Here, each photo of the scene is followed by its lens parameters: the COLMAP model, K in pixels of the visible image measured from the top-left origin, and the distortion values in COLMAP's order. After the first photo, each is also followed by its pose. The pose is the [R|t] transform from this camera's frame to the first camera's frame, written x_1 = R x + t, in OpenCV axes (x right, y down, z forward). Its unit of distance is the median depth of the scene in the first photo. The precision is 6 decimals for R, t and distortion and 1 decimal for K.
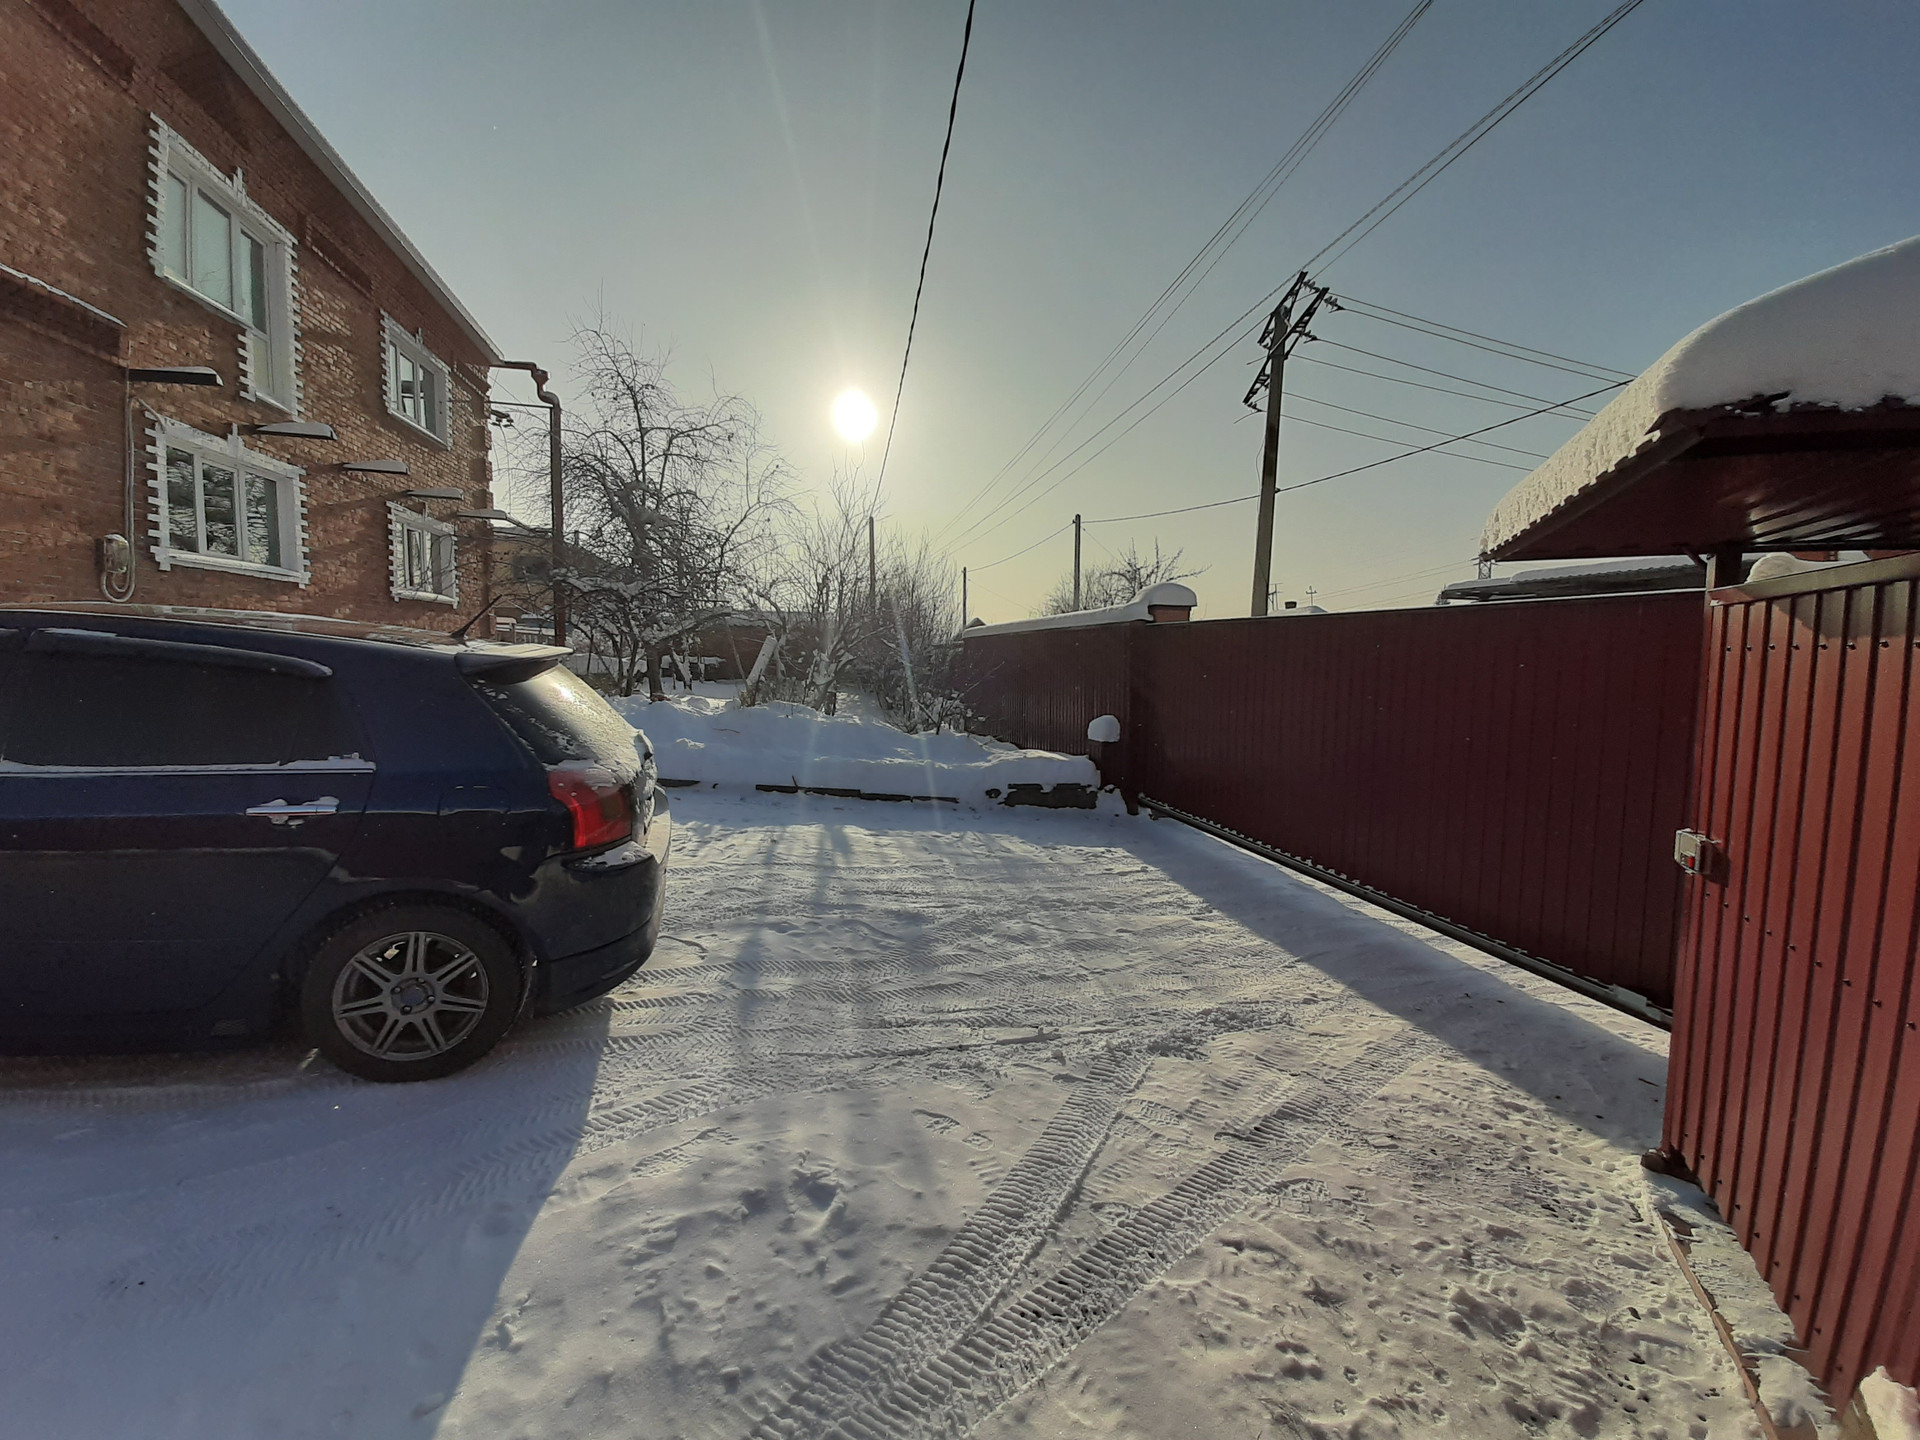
lens RADIAL K [[757.5, 0, 956.3], [0, 757.5, 721.1], [0, 0, 1]] dist [-0.012582, -0.000116]
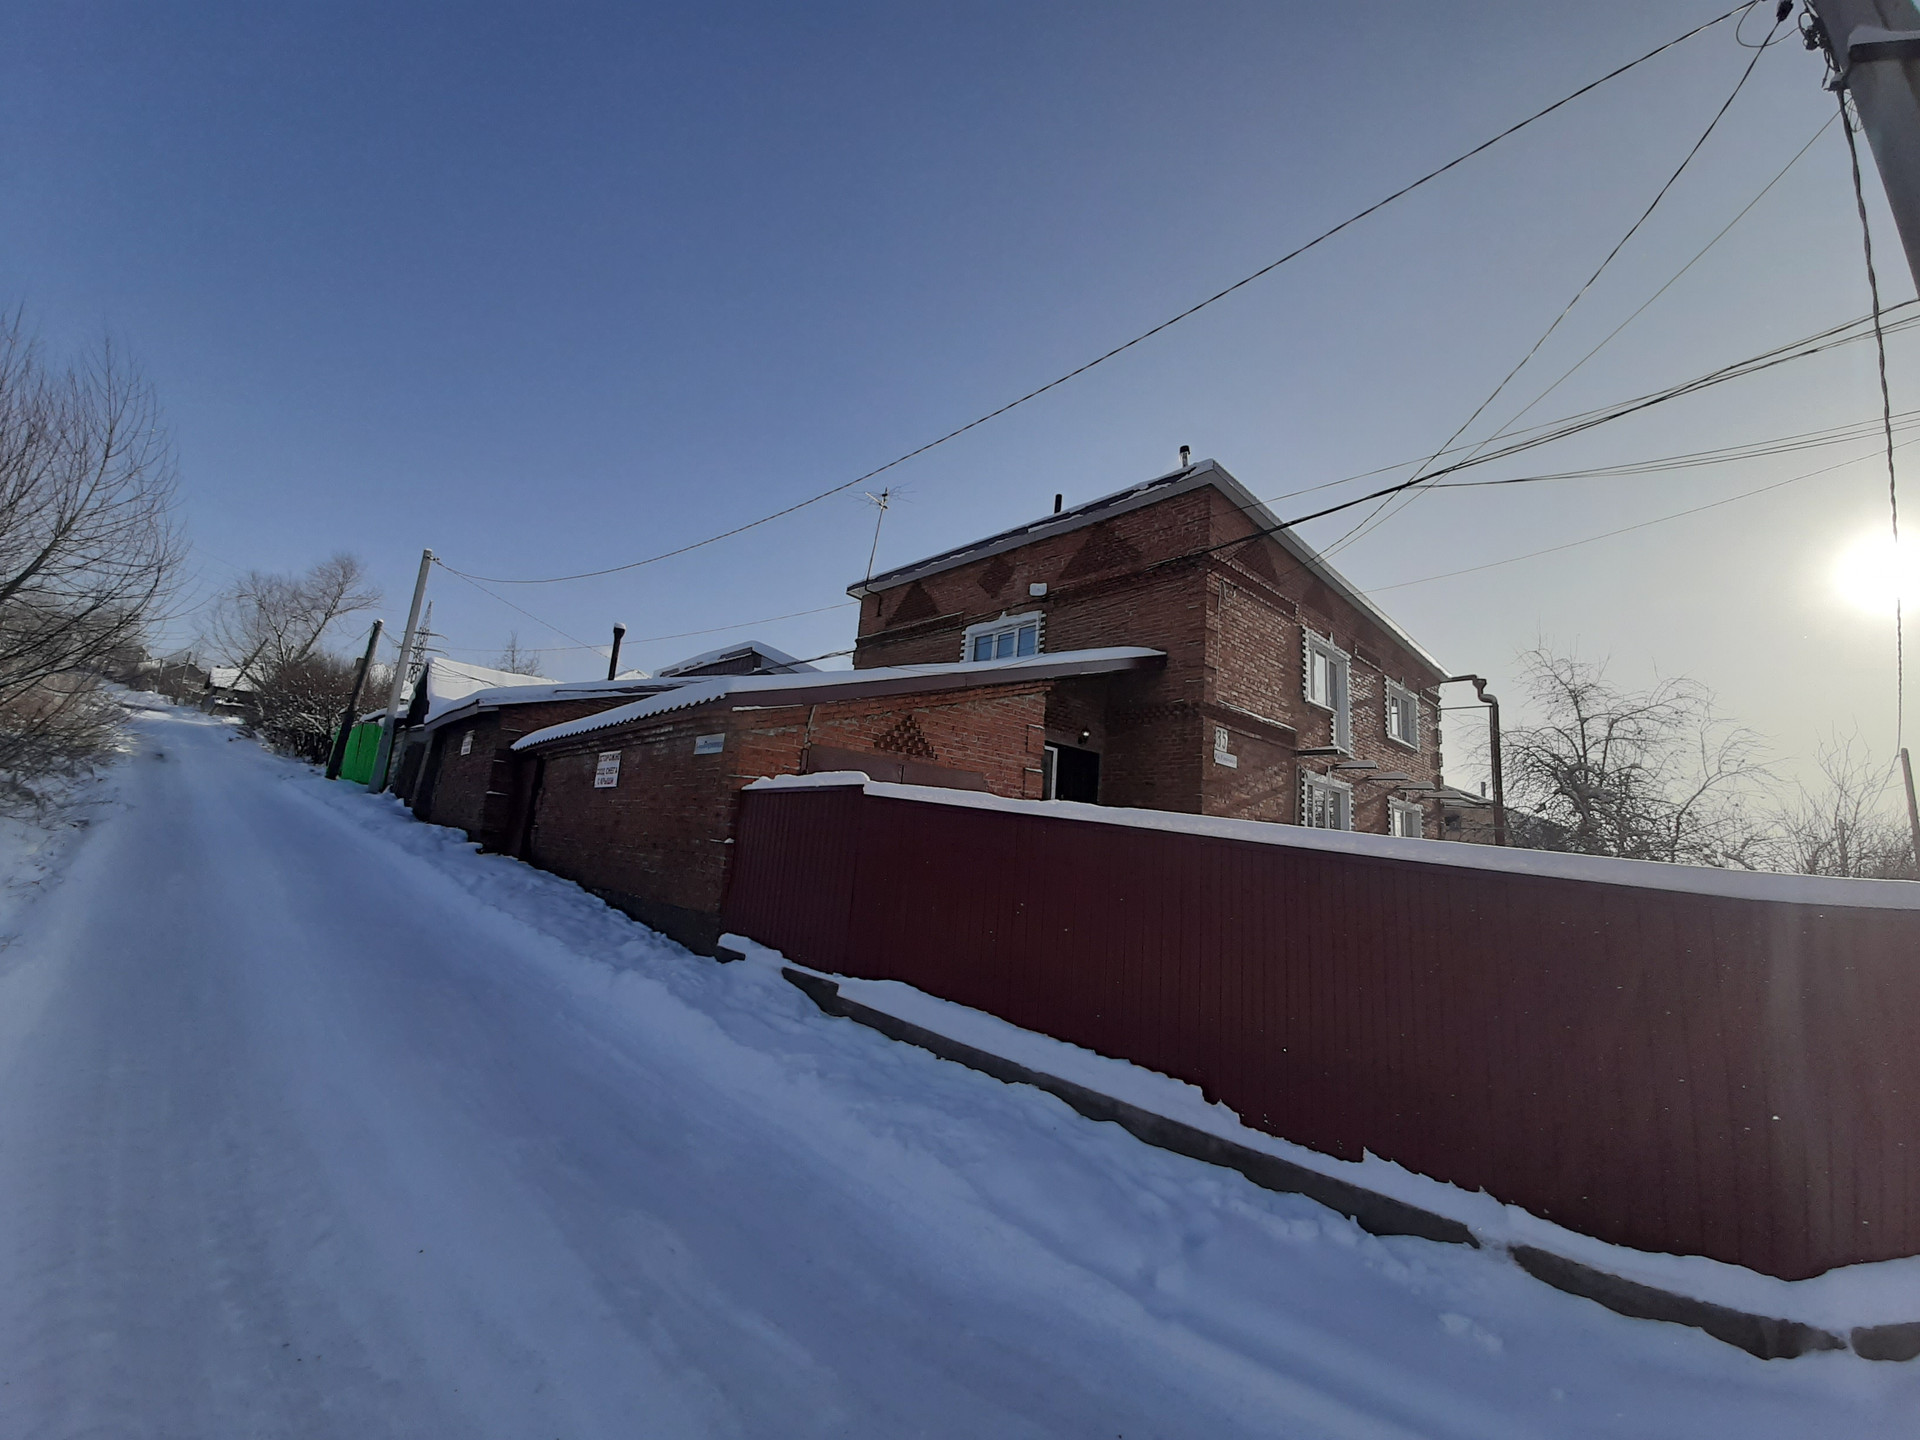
lens RADIAL K [[757.5, 0, 954.8], [0, 757.5, 706.9], [0, 0, 1]] dist [-0.012582, -0.000116]
pose [[0.502779, -0.131864, -0.854298, 0.097719], [-0.150789, 0.959764, -0.236886, 0.021486], [0.851161, 0.247920, 0.462666, -0.386239]]
